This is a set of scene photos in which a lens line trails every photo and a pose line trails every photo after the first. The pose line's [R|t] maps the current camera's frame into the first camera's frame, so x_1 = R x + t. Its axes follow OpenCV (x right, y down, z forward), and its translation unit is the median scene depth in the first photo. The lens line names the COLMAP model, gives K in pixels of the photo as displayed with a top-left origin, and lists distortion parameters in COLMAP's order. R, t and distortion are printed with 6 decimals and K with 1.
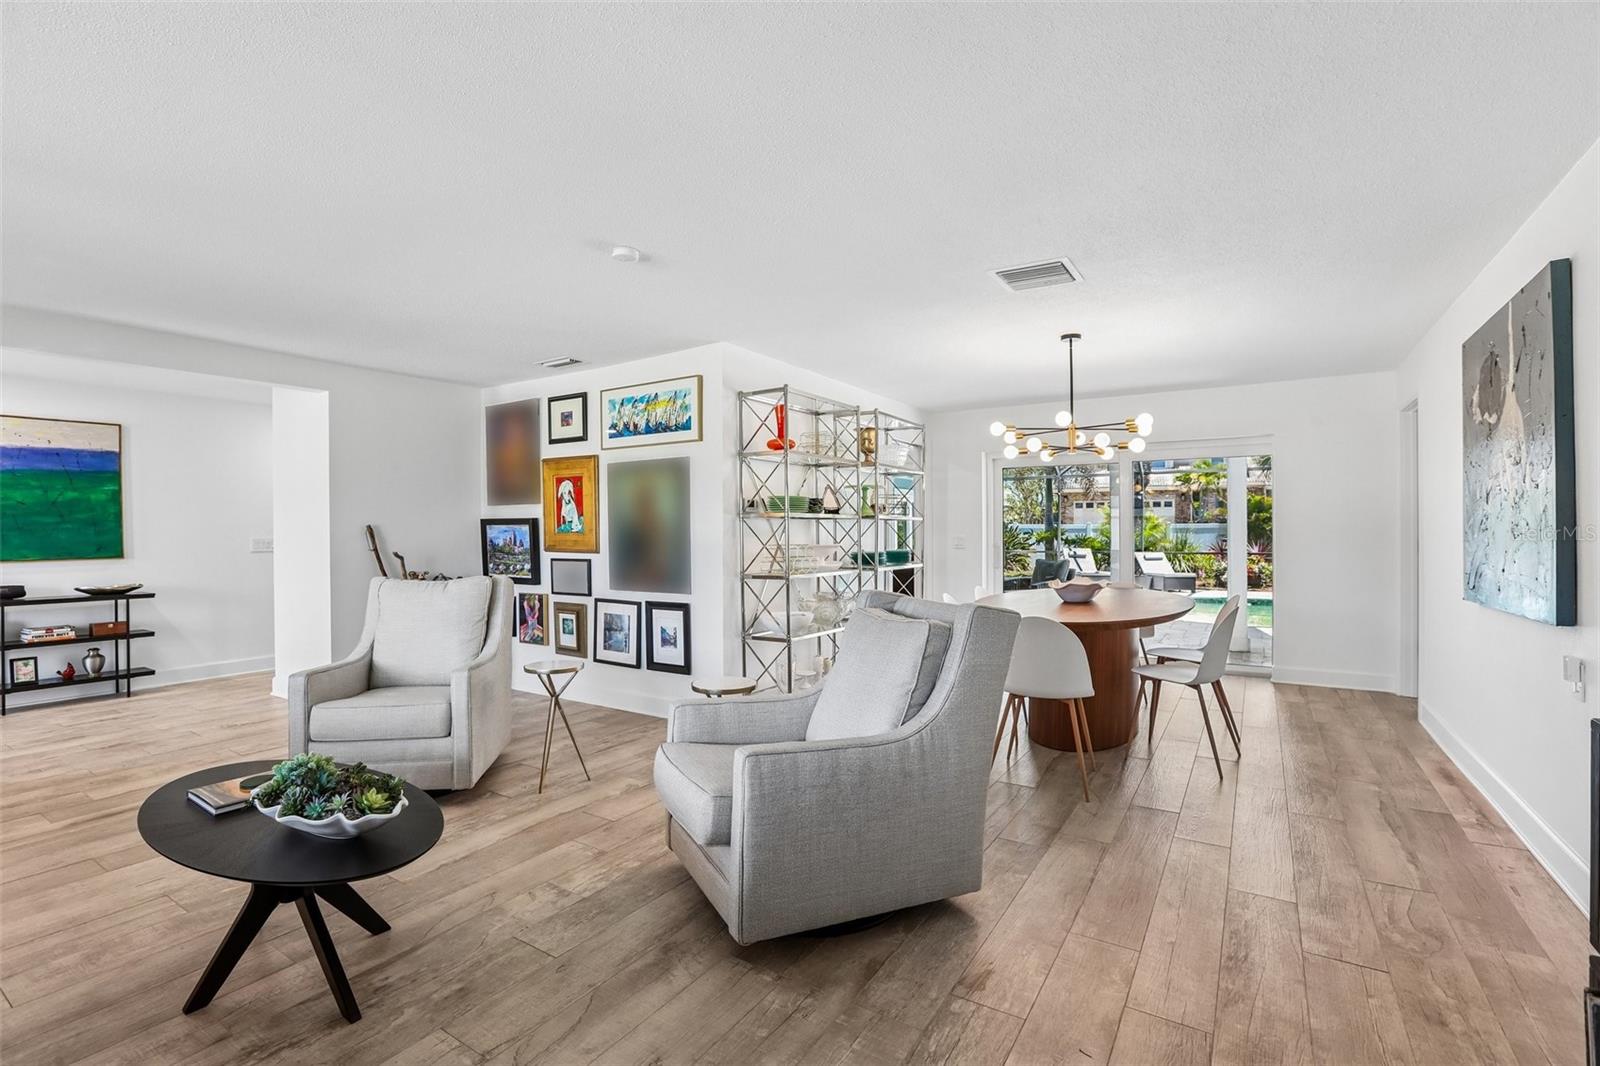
lens RADIAL K [[743.2, 0, 800.0], [0, 743.2, 533.0], [0, 0, 1]] dist [-0.058712, 0.023133]
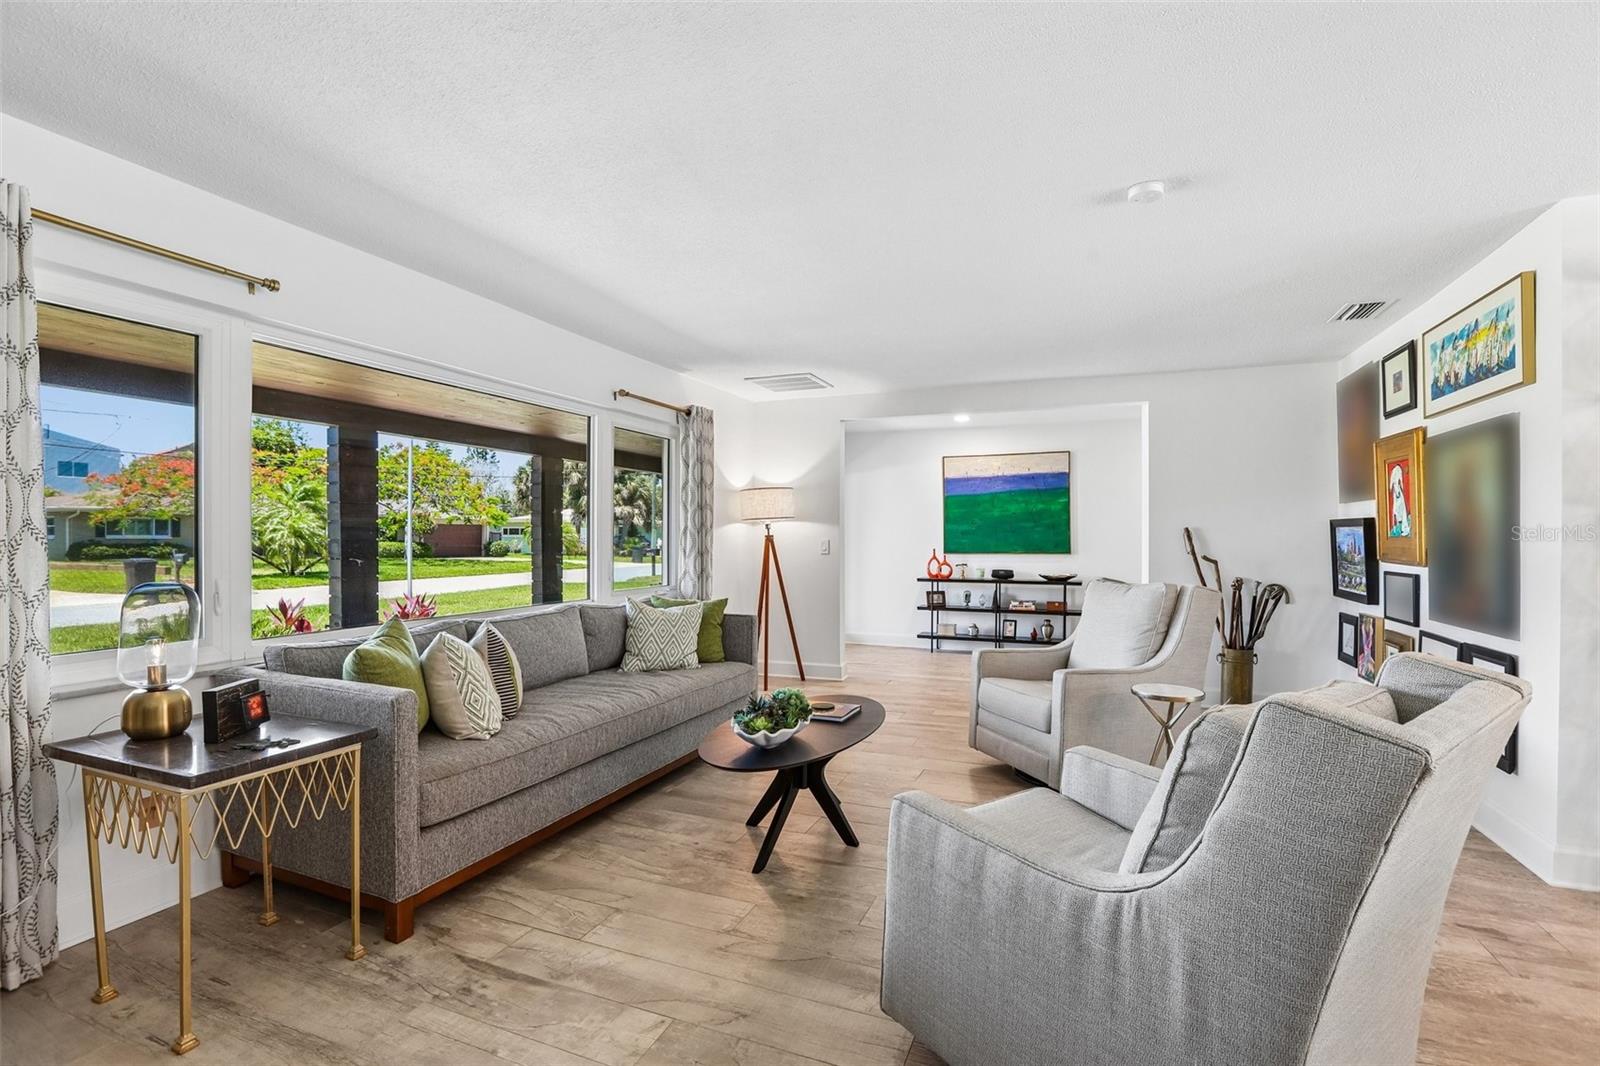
lens RADIAL K [[743.2, 0, 800.0], [0, 743.2, 533.0], [0, 0, 1]] dist [-0.058712, 0.023133]
pose [[0.168539, 0.002979, -0.985691, 0.302812], [-0.007742, 0.999969, 0.001699, -0.001060], [0.985665, 0.007345, 0.168557, 0.304199]]
